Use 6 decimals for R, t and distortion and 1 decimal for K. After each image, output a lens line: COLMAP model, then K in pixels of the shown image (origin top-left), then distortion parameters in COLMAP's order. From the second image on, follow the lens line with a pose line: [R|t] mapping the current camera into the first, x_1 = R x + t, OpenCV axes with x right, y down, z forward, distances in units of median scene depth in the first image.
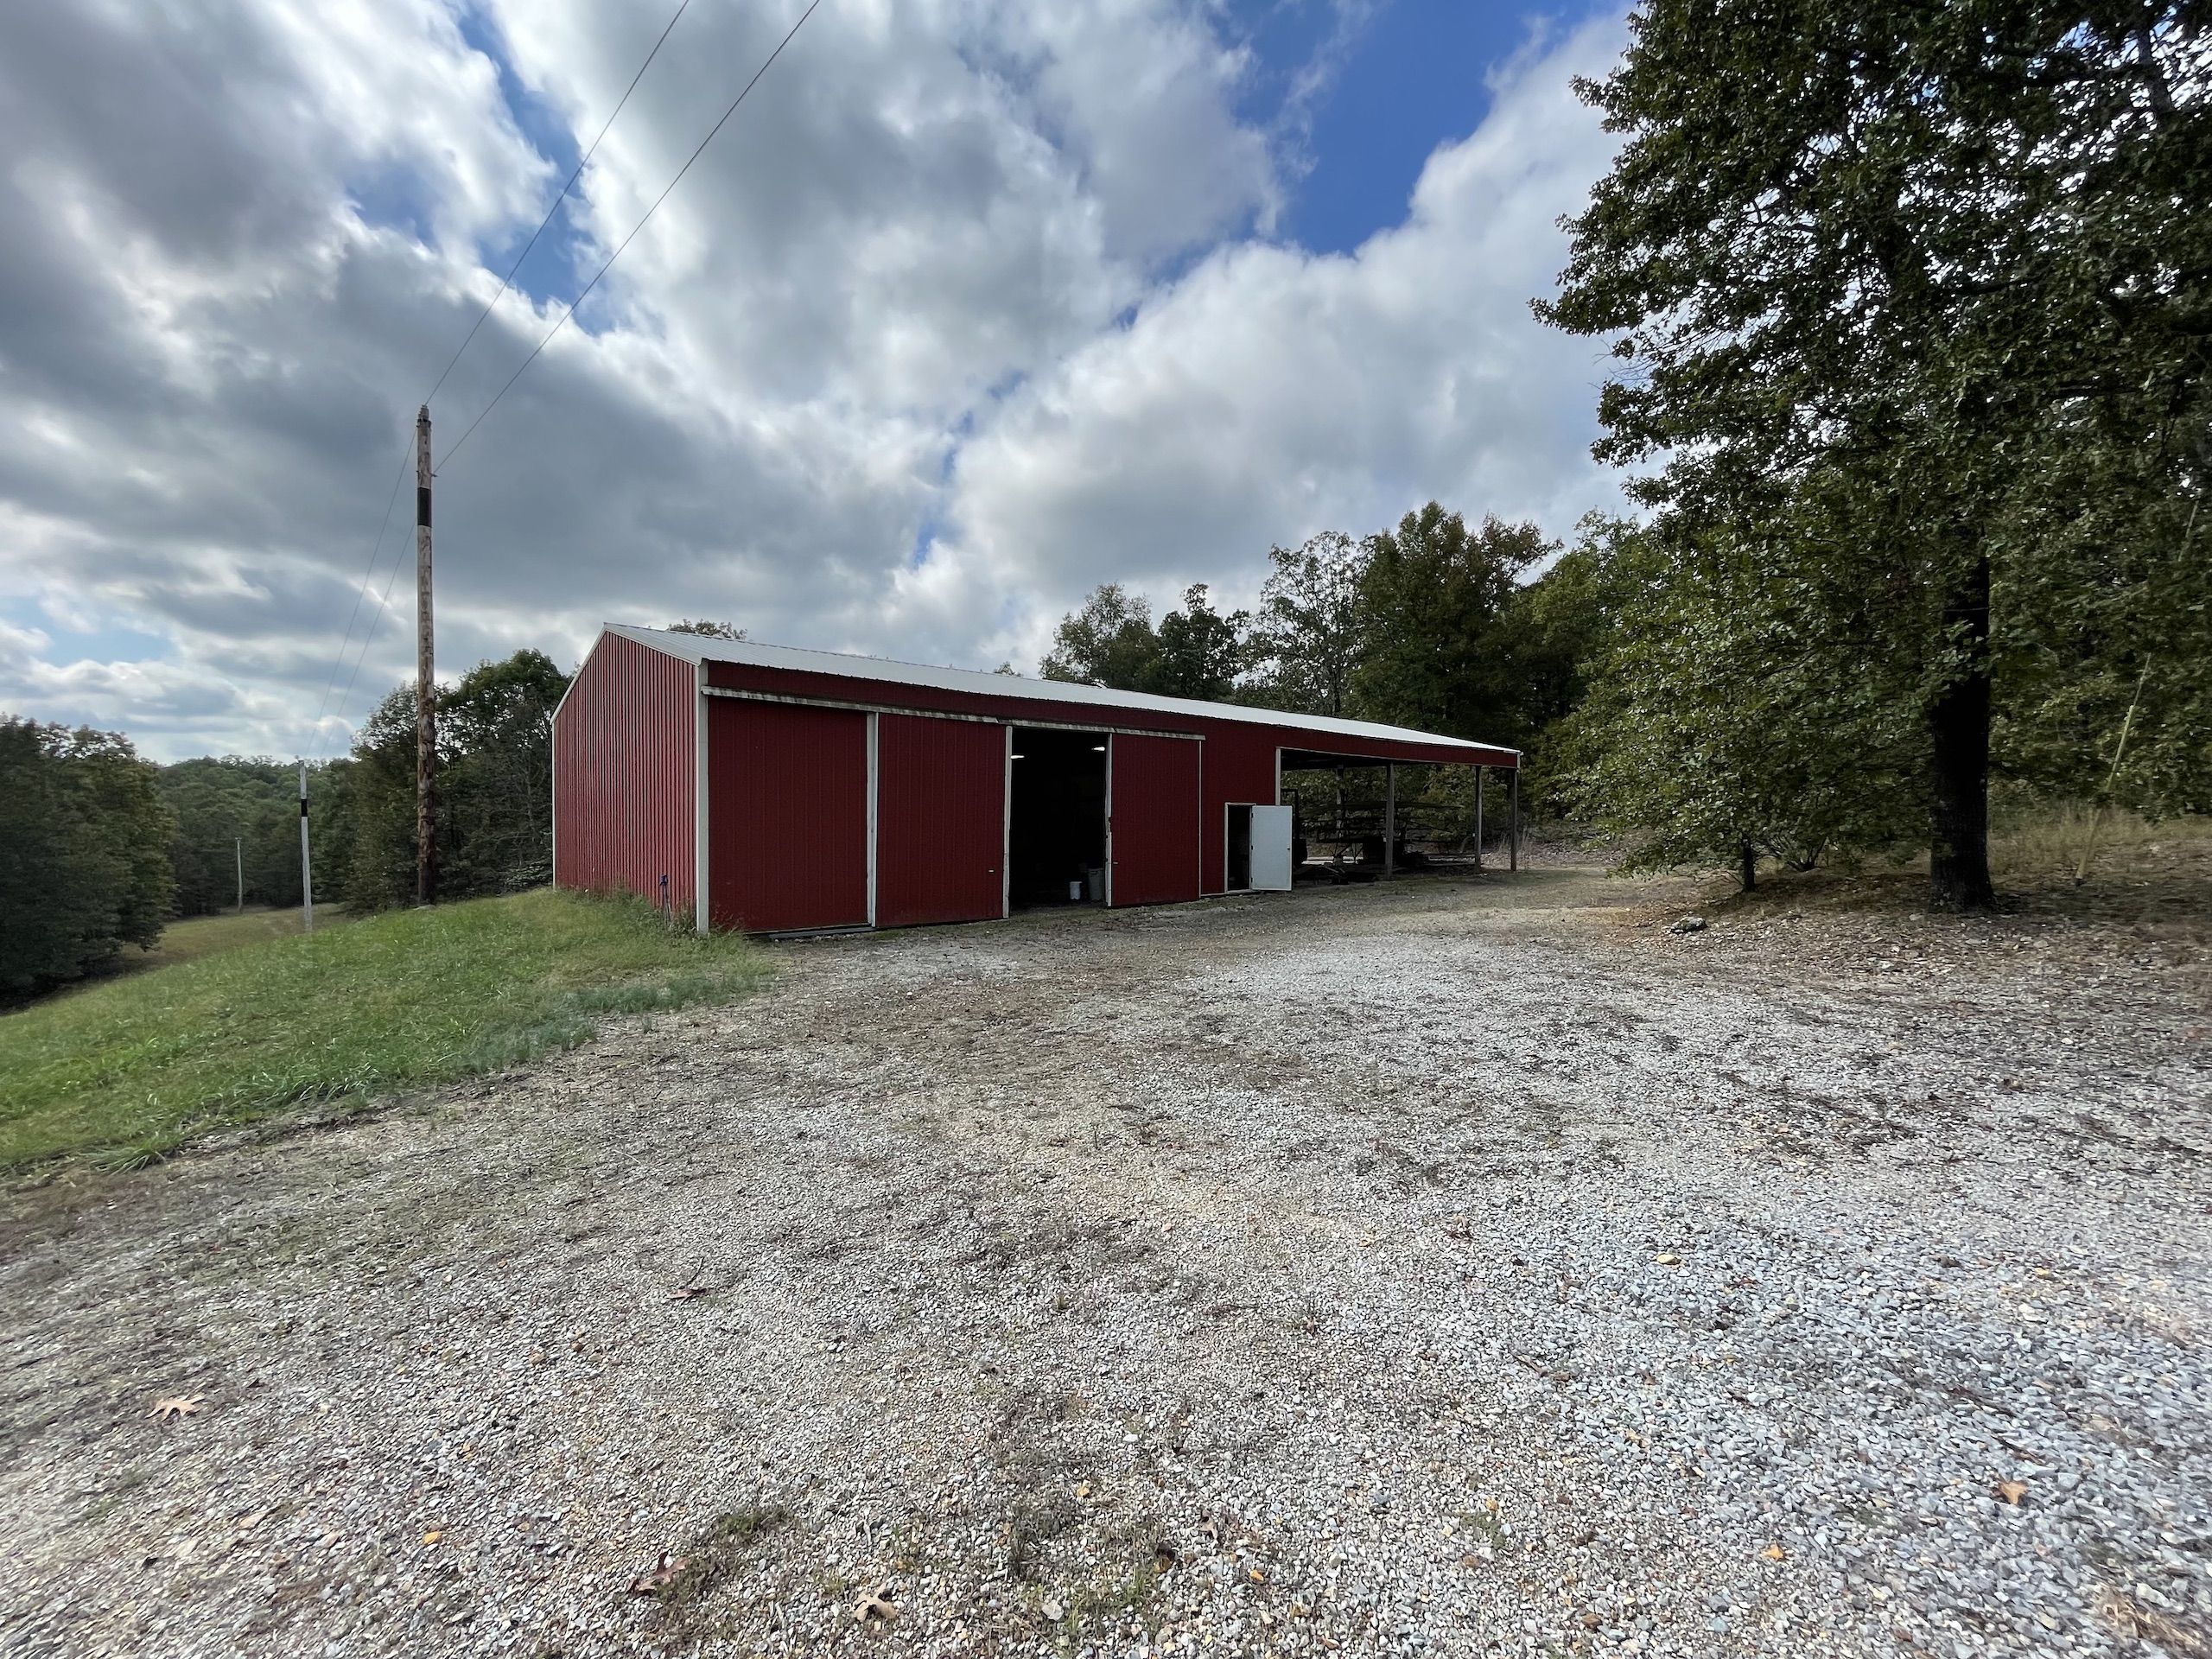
lens RADIAL K [[890.3, 0, 1127.9], [0, 890.3, 828.1], [0, 0, 1]] dist [-0.010902, 0.000202]
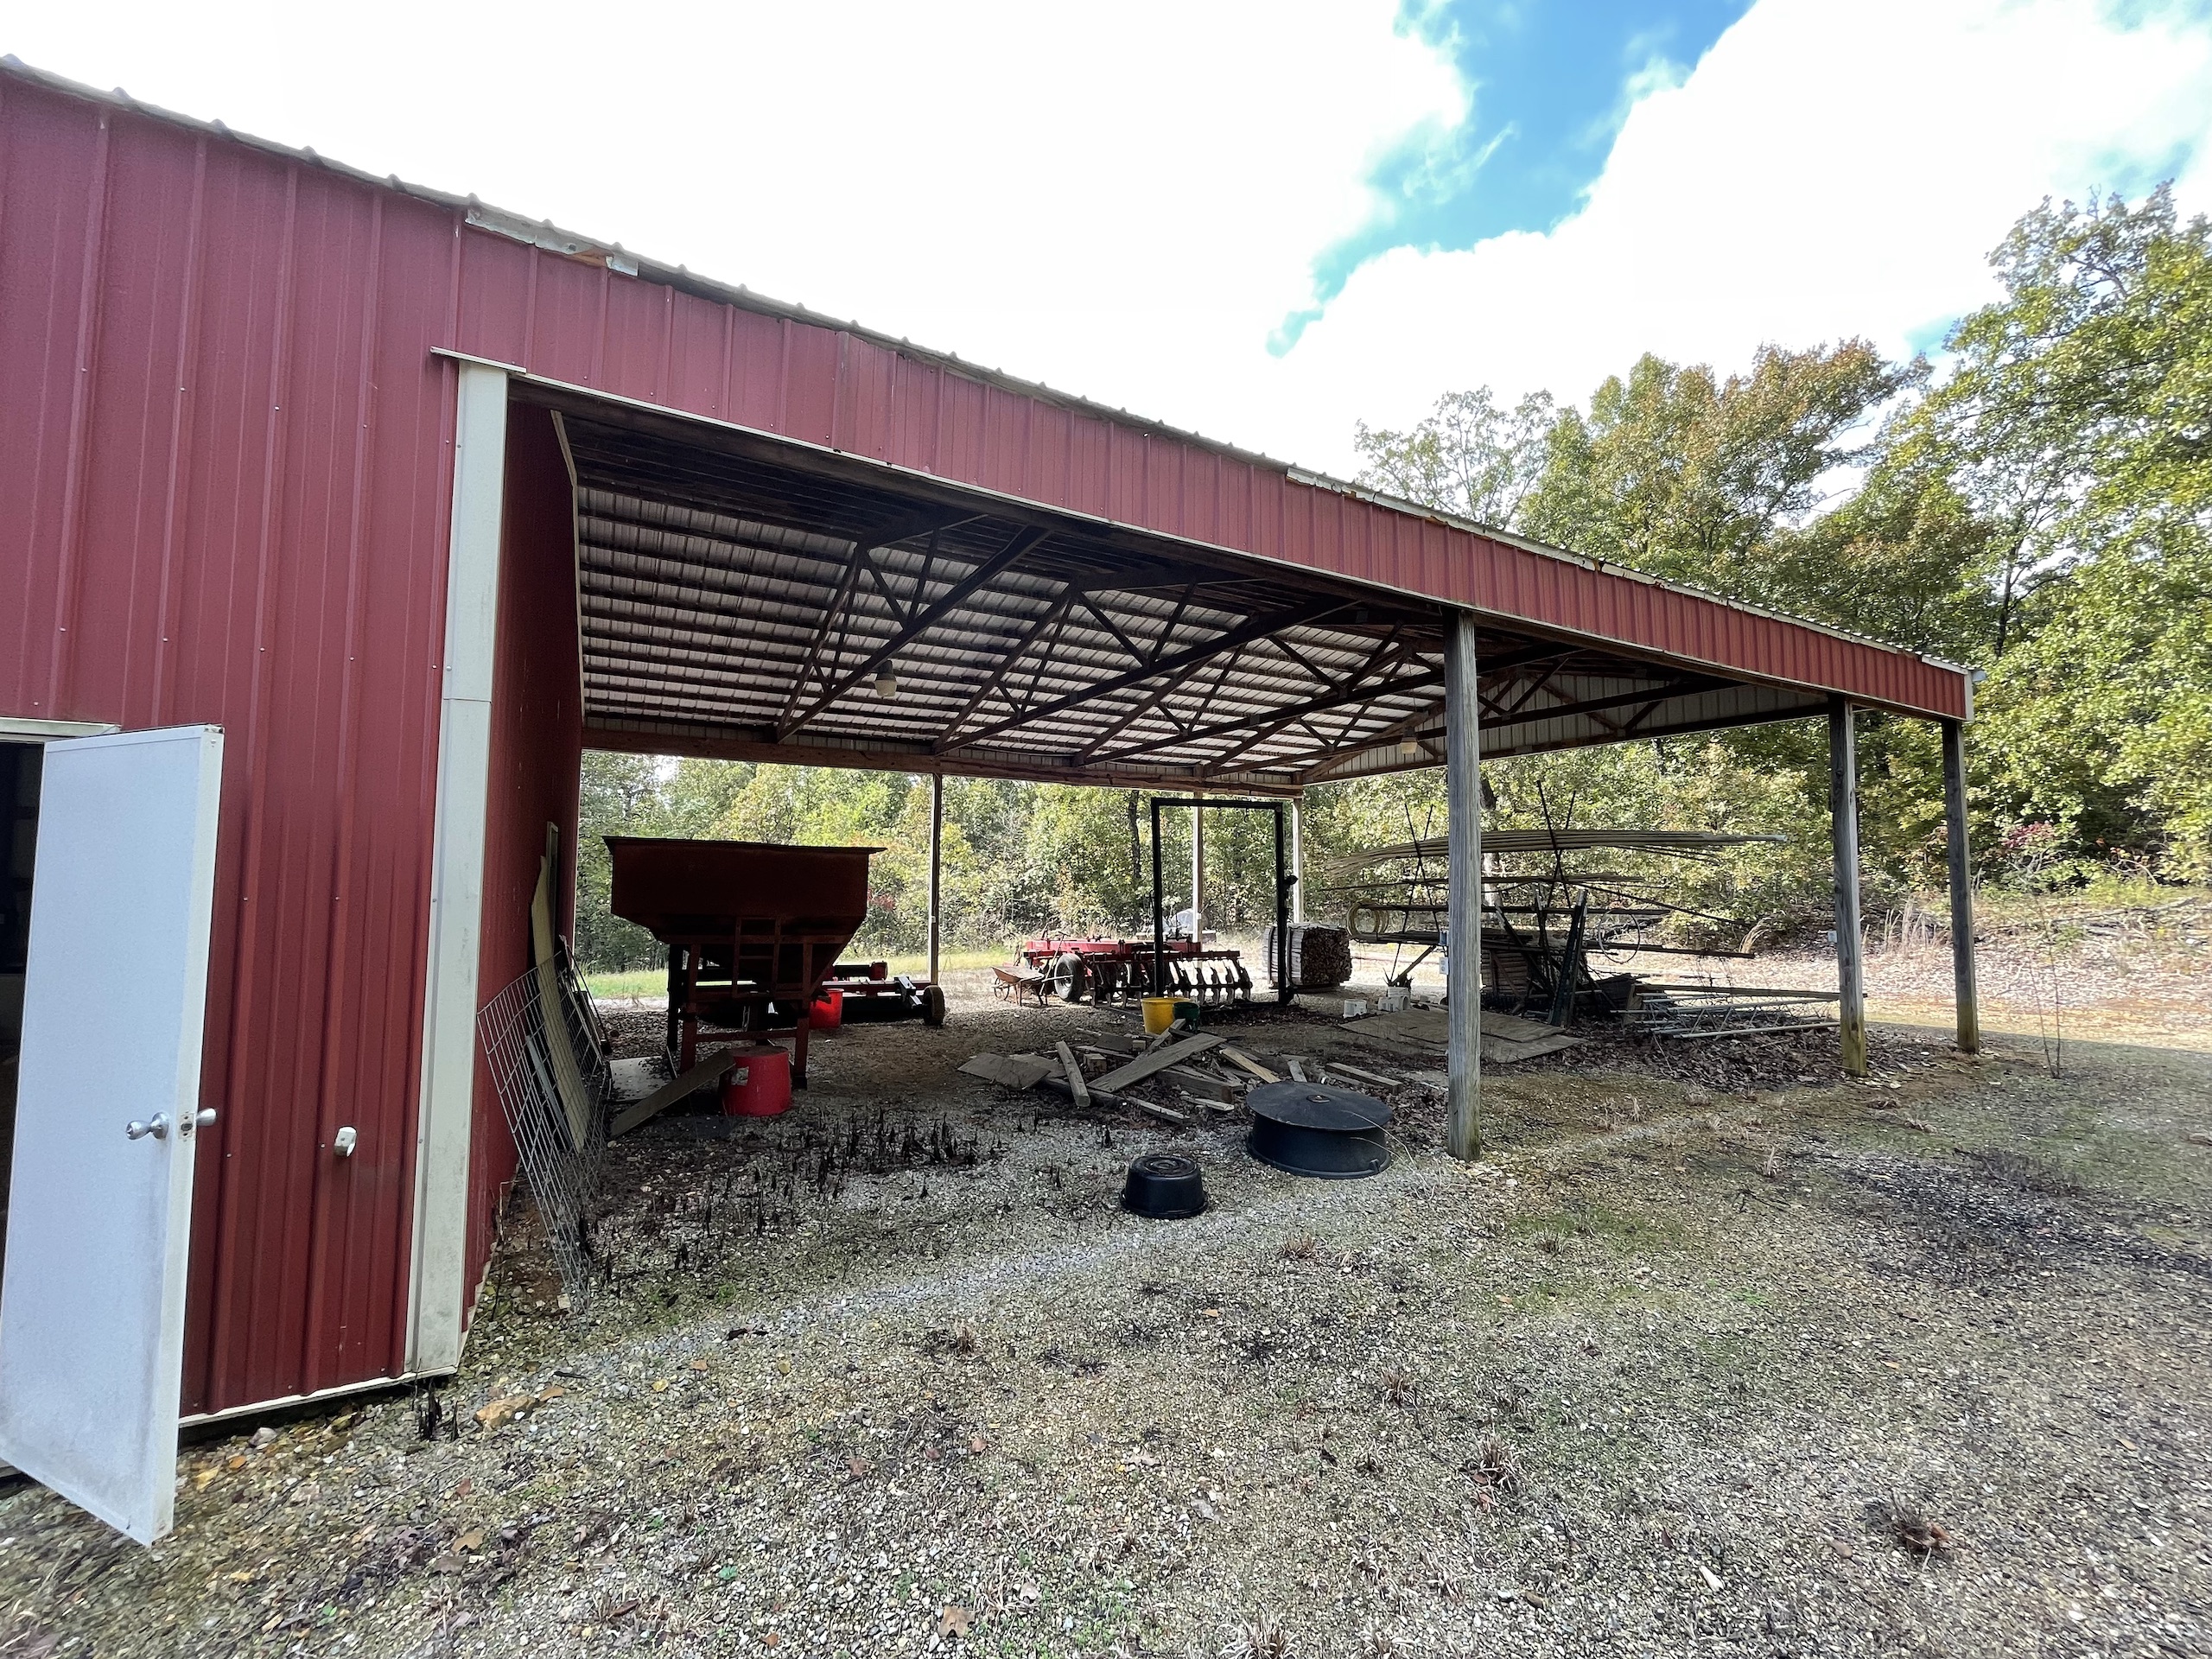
lens RADIAL K [[890.3, 0, 1083.6], [0, 890.3, 821.1], [0, 0, 1]] dist [-0.010902, 0.000202]
pose [[0.966625, -0.010945, -0.255960, 0.479367], [-0.009998, 0.996714, -0.080379, -0.010076], [0.255999, 0.080255, 0.963340, 1.384074]]
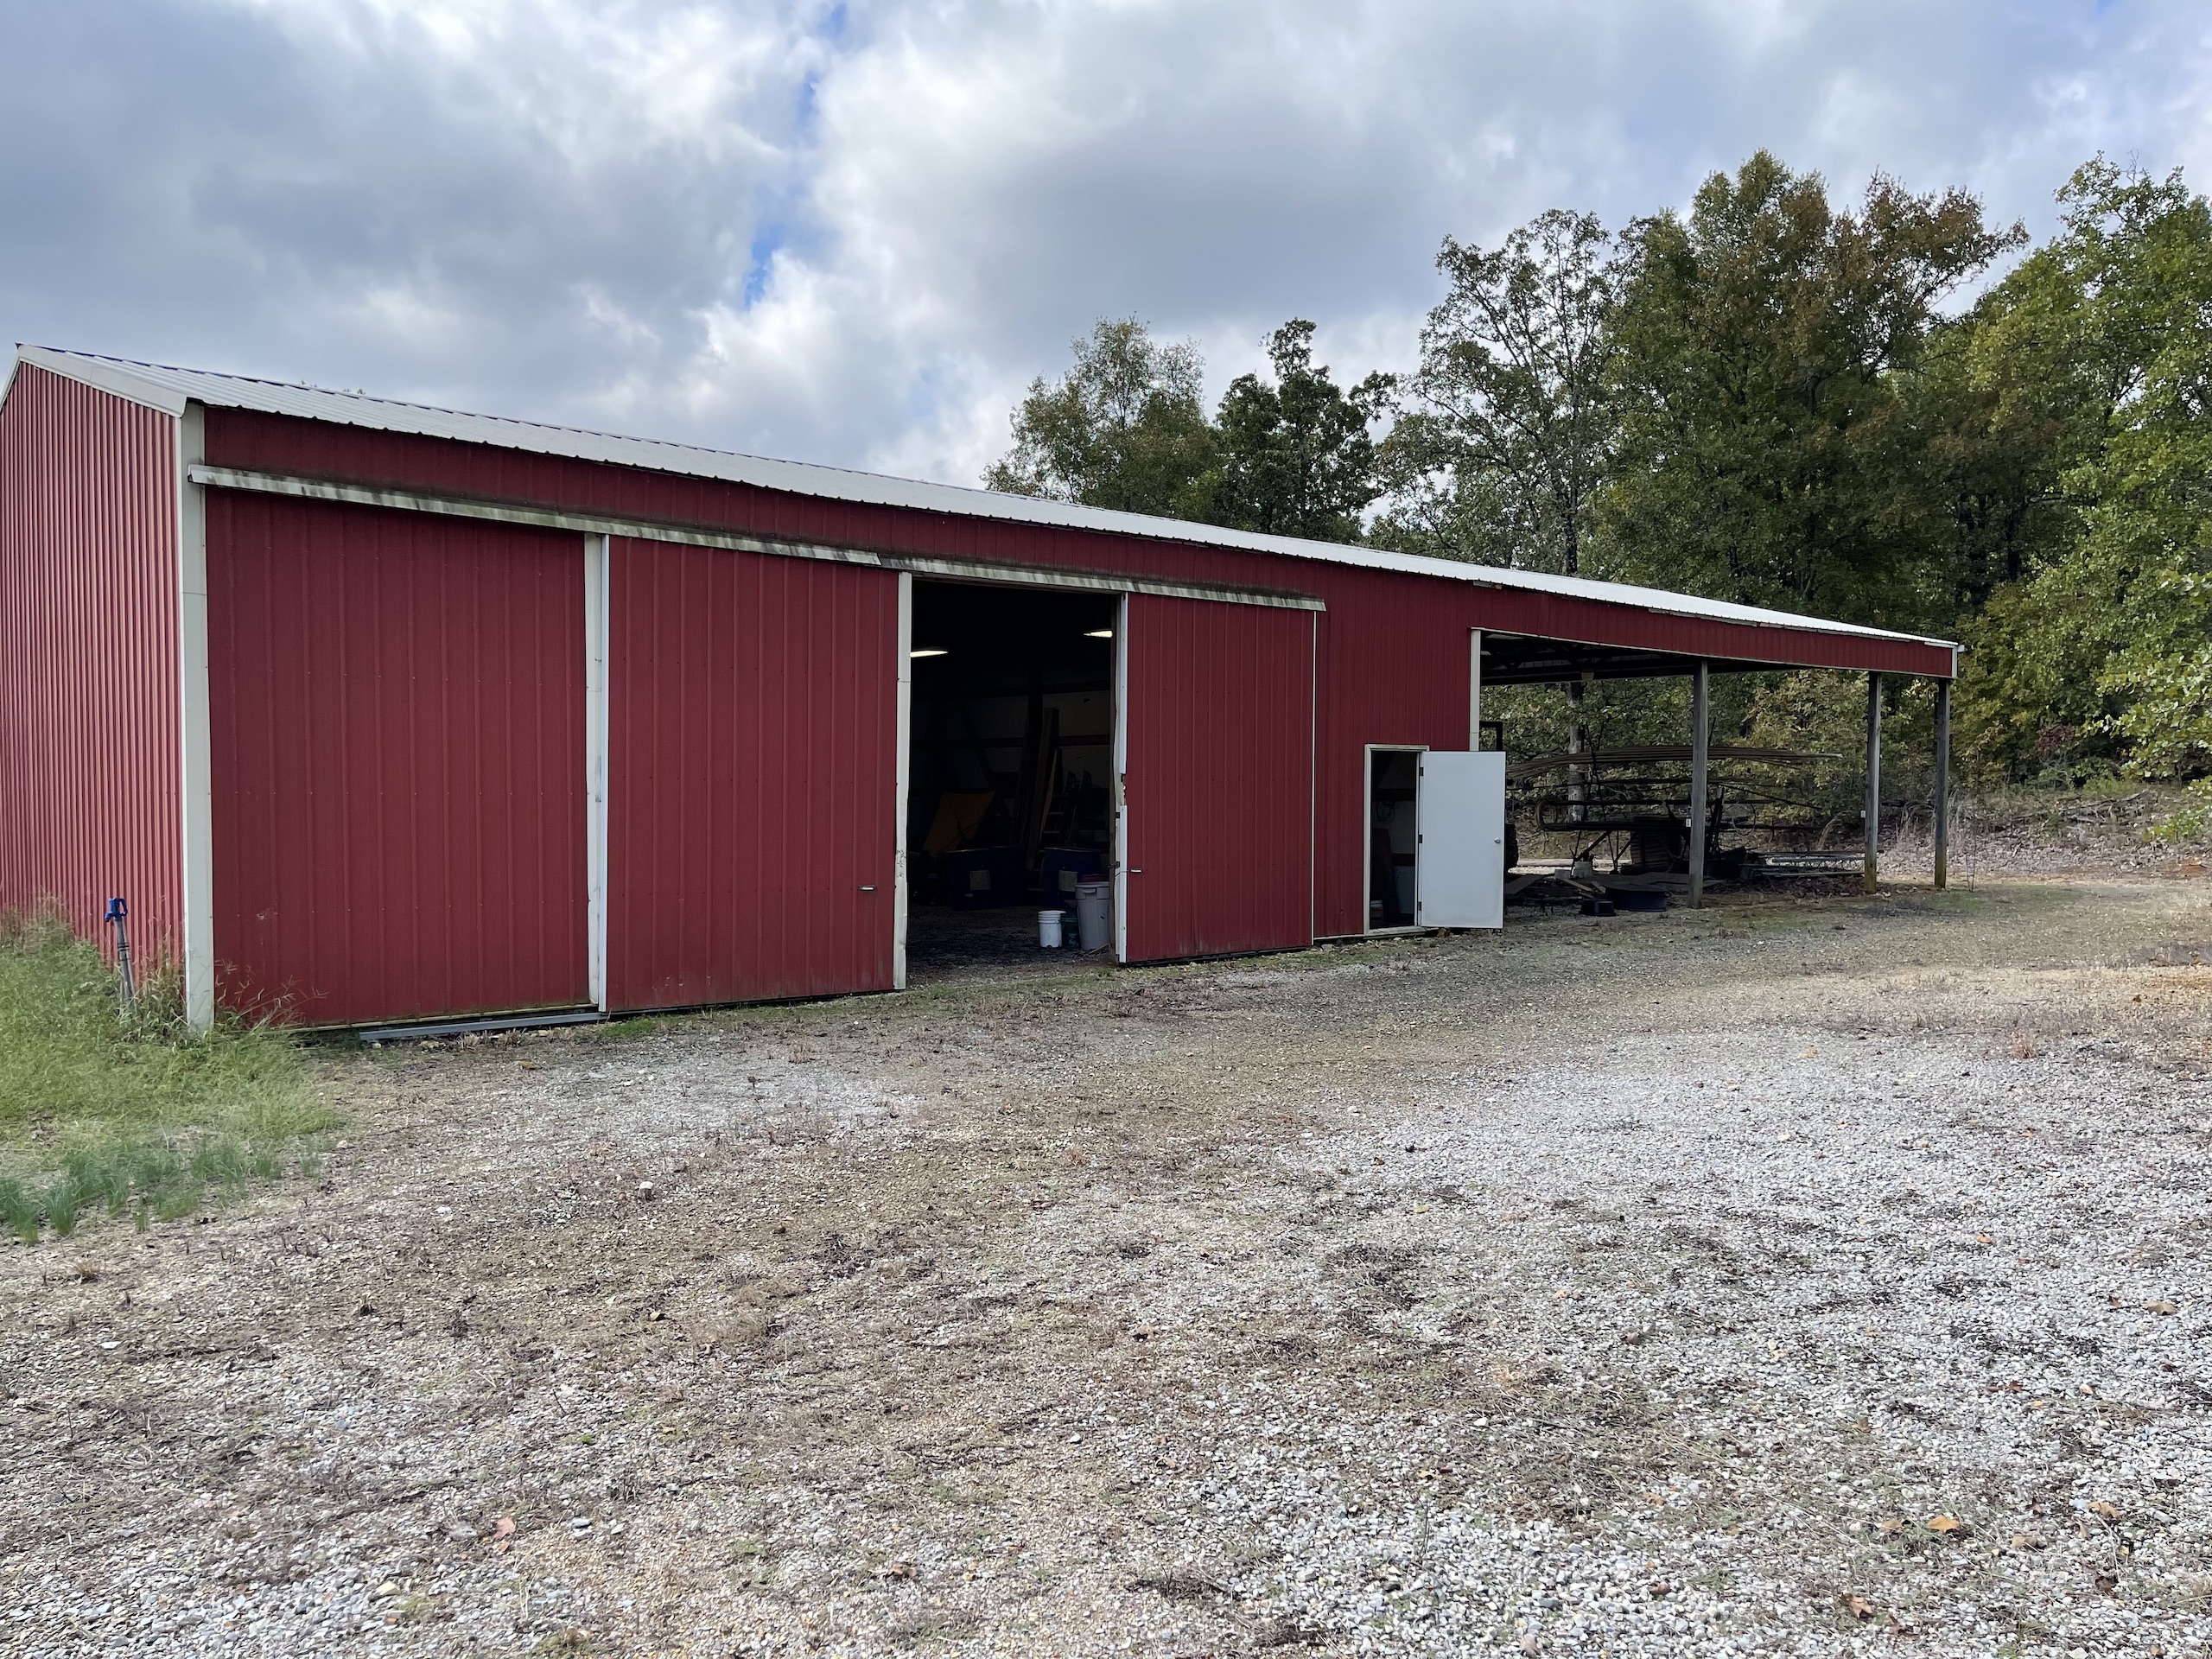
lens RADIAL K [[1689.9, 0, 1103.8], [0, 1689.9, 831.9], [0, 0, 1]] dist [0.004524, -0.028482]
pose [[0.999547, -0.000782, -0.030079, -0.003879], [0.001250, 0.999878, 0.015539, 0.004616], [0.030064, -0.015569, 0.999427, 0.108785]]
